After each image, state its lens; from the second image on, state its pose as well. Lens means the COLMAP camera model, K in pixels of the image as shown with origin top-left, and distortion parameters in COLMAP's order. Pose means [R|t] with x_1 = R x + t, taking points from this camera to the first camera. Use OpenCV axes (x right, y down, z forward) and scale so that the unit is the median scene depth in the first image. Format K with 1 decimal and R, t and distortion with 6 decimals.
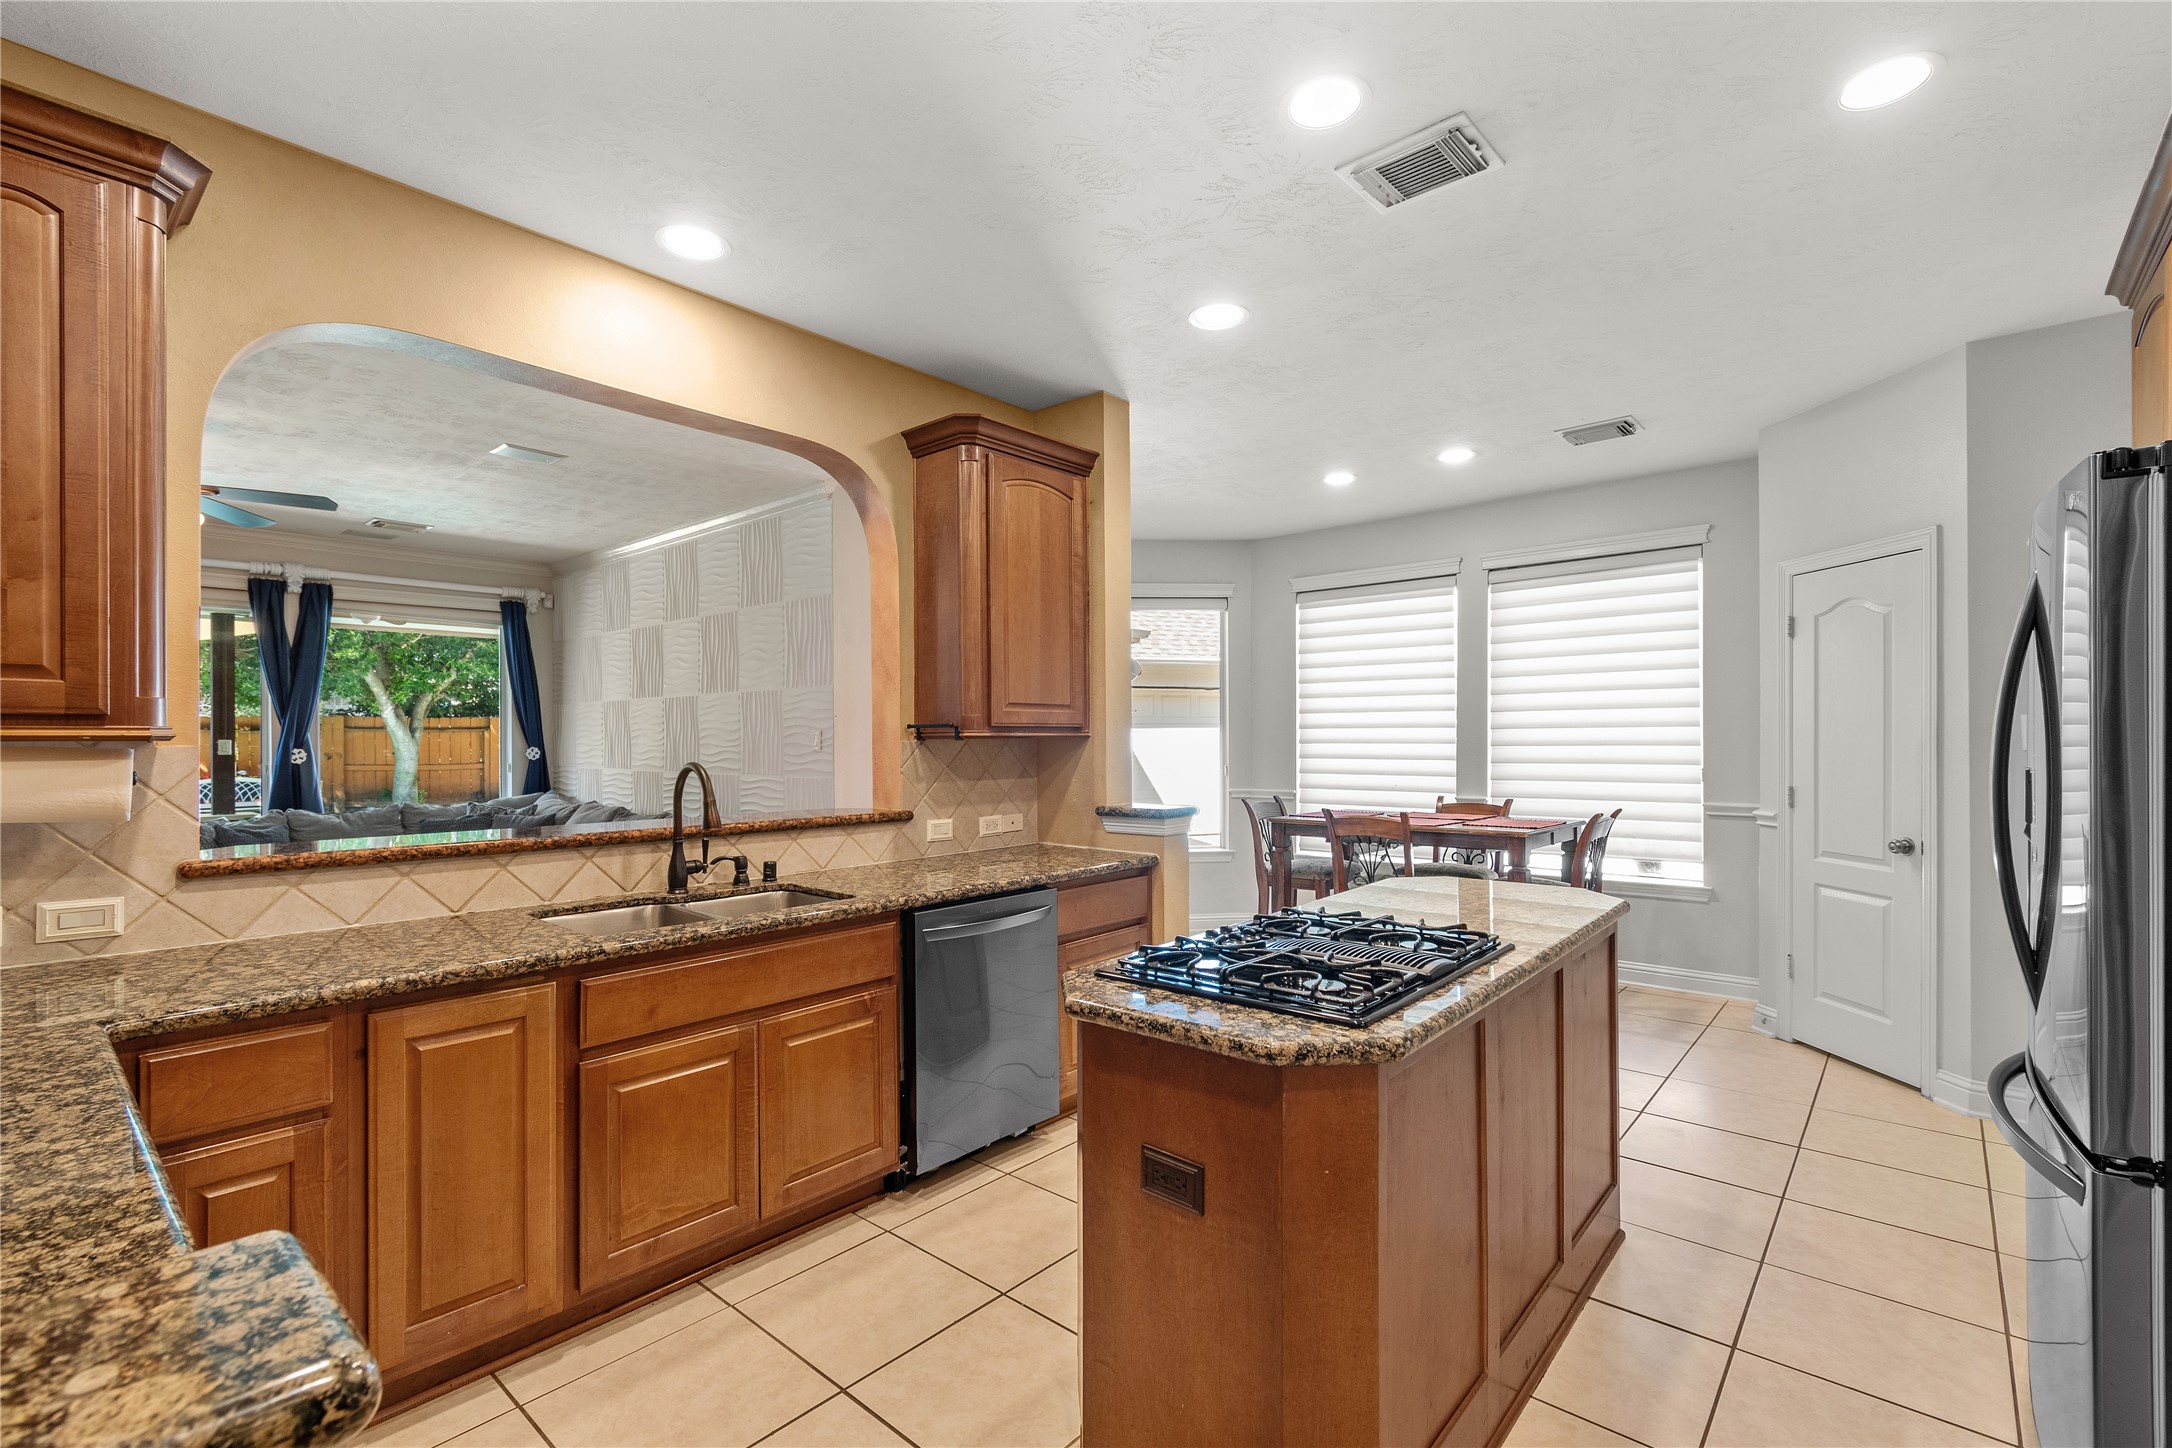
lens RADIAL K [[964.3, 0, 1085.0], [0, 964.3, 737.8], [0, 0, 1]] dist [0.002296, -0.000278]
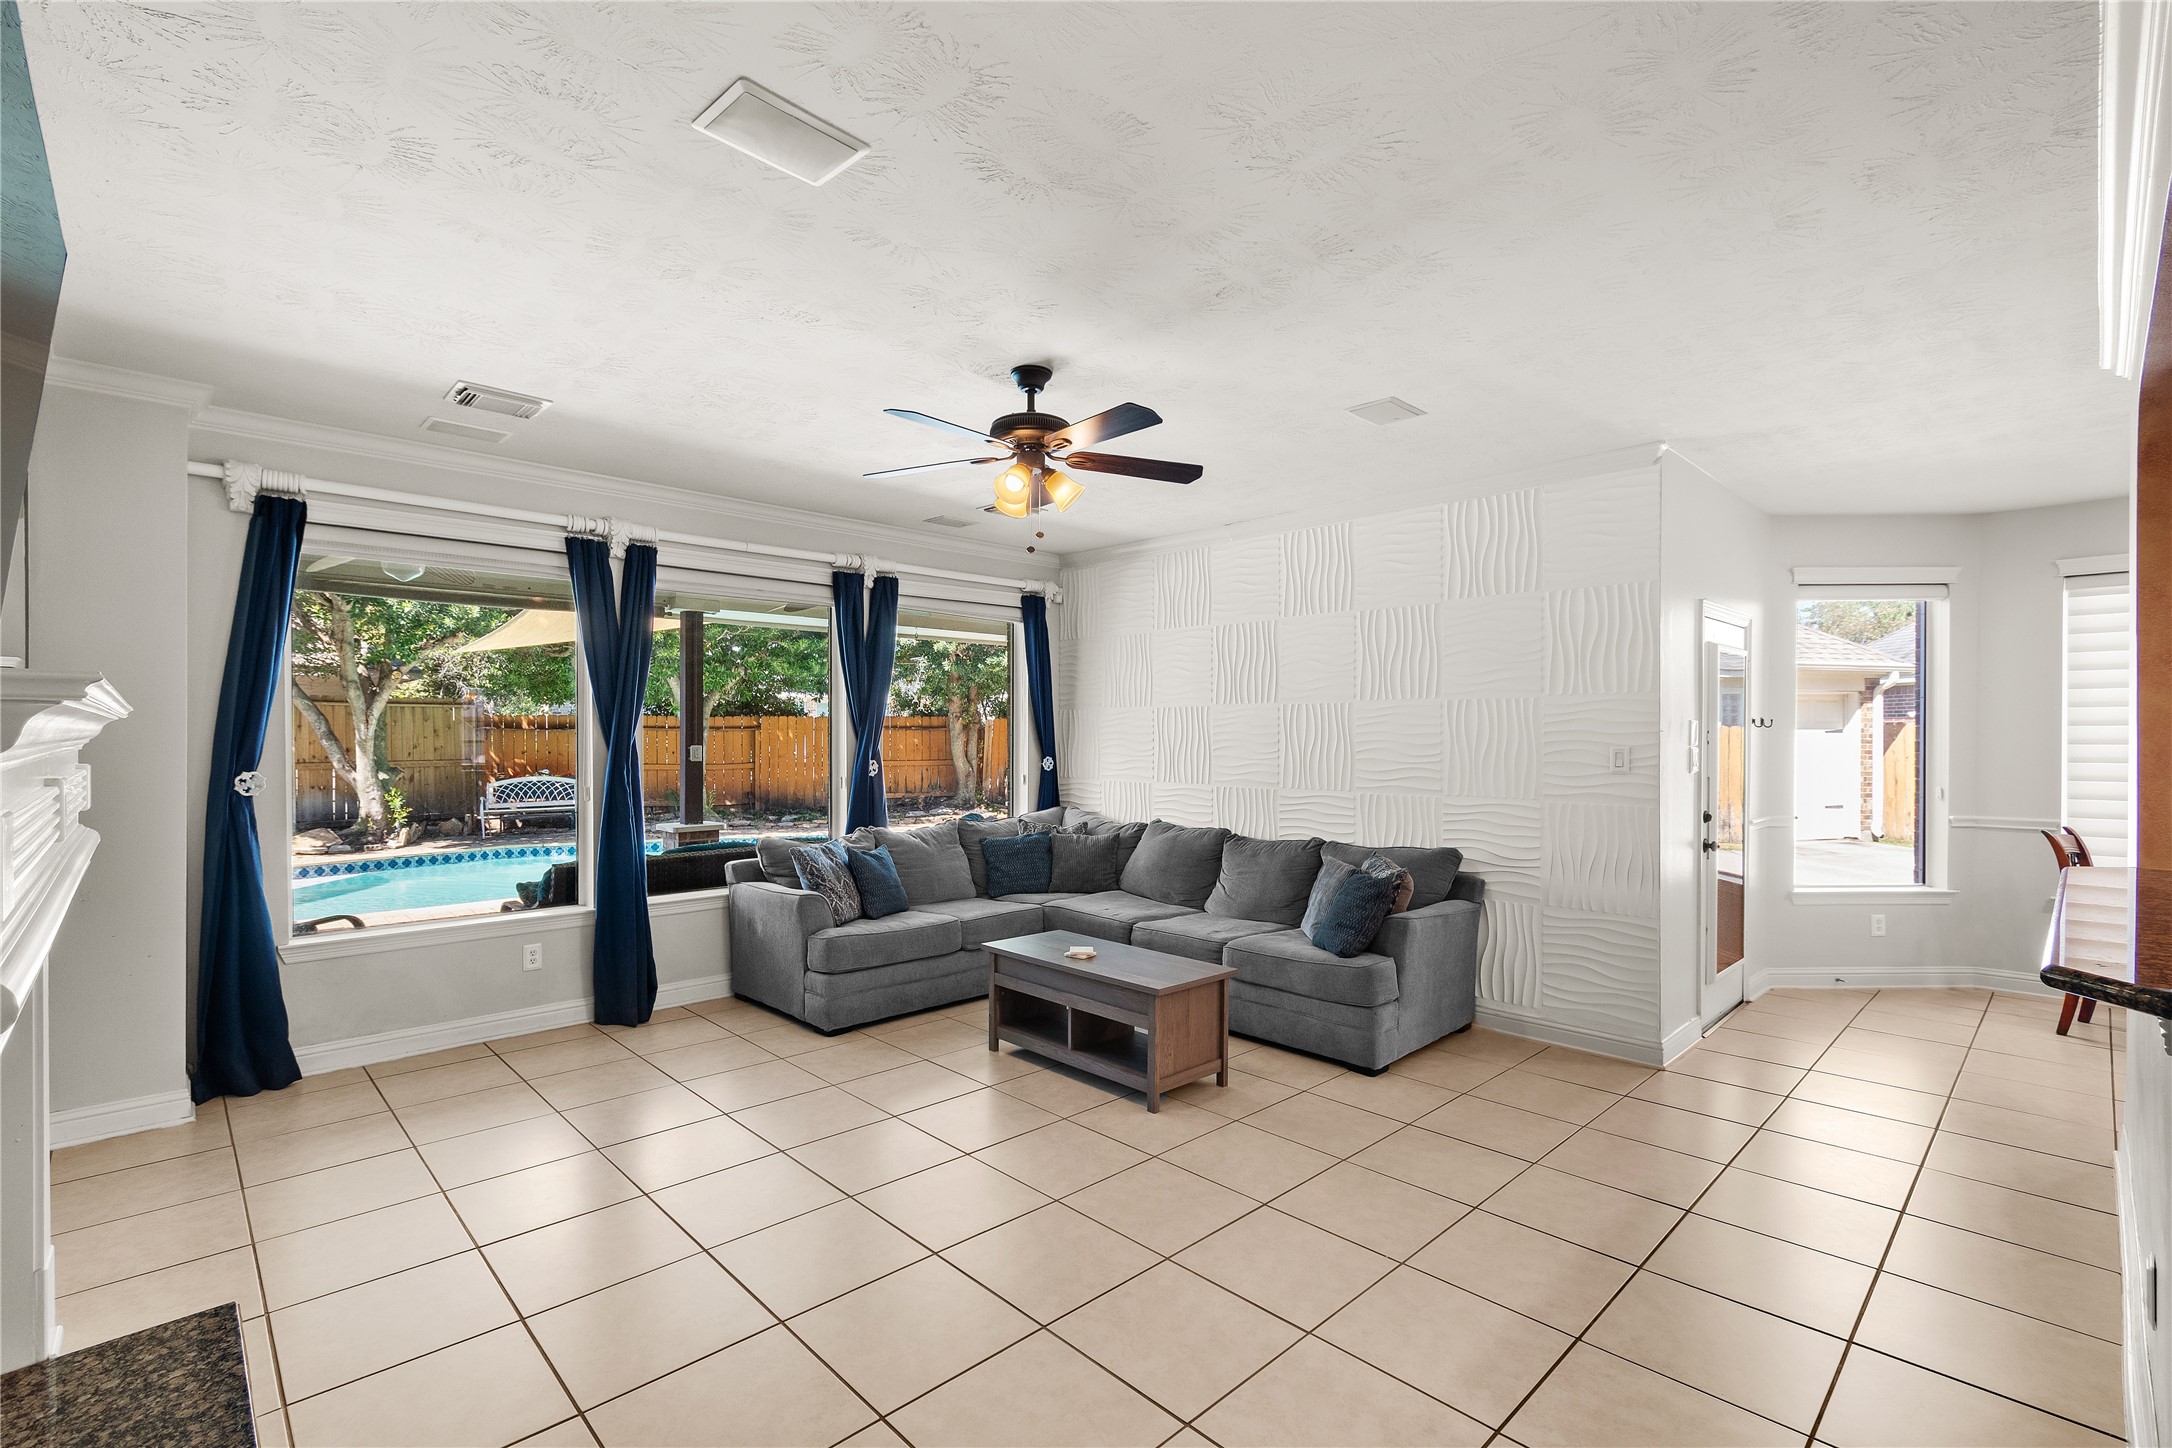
lens RADIAL K [[964.3, 0, 1085.0], [0, 964.3, 737.8], [0, 0, 1]] dist [0.002296, -0.000278]
pose [[0.995950, 0.005652, -0.089730, -0.593332], [-0.005322, 0.999978, 0.003925, -0.015394], [0.089751, -0.003431, 0.995958, 0.128829]]
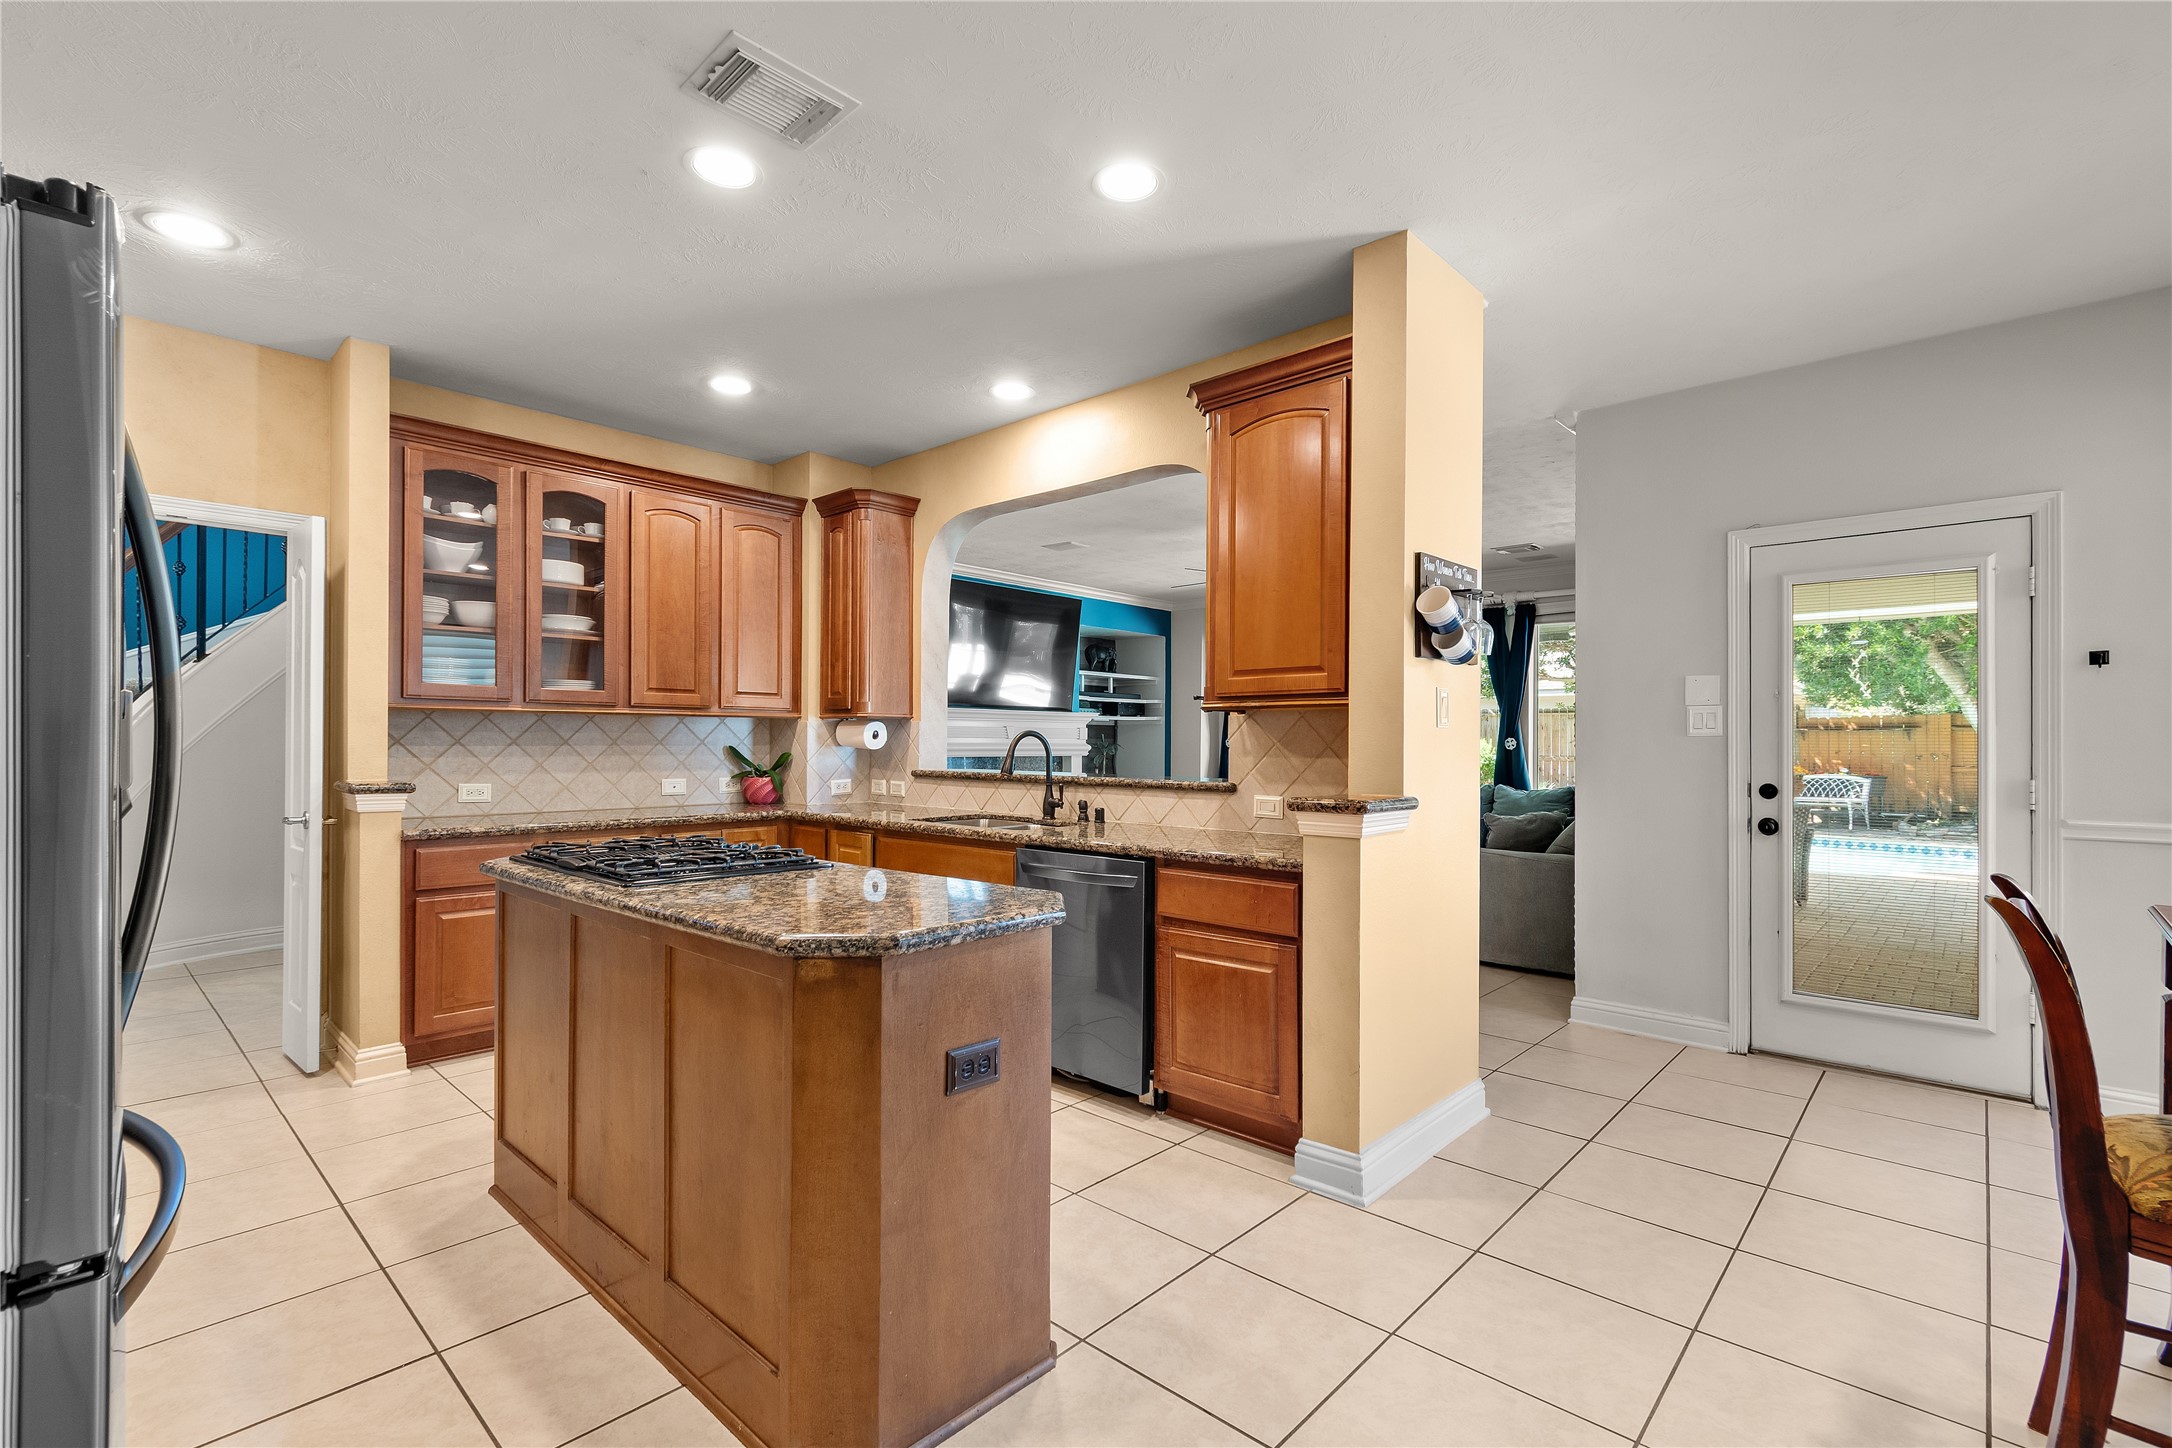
lens RADIAL K [[964.3, 0, 1085.0], [0, 964.3, 737.8], [0, 0, 1]] dist [0.002296, -0.000278]
pose [[-0.030542, -0.002880, -0.999529, 0.514698], [-0.004664, 0.999985, -0.002739, 0.019148], [0.999523, 0.004578, -0.030555, 0.534295]]
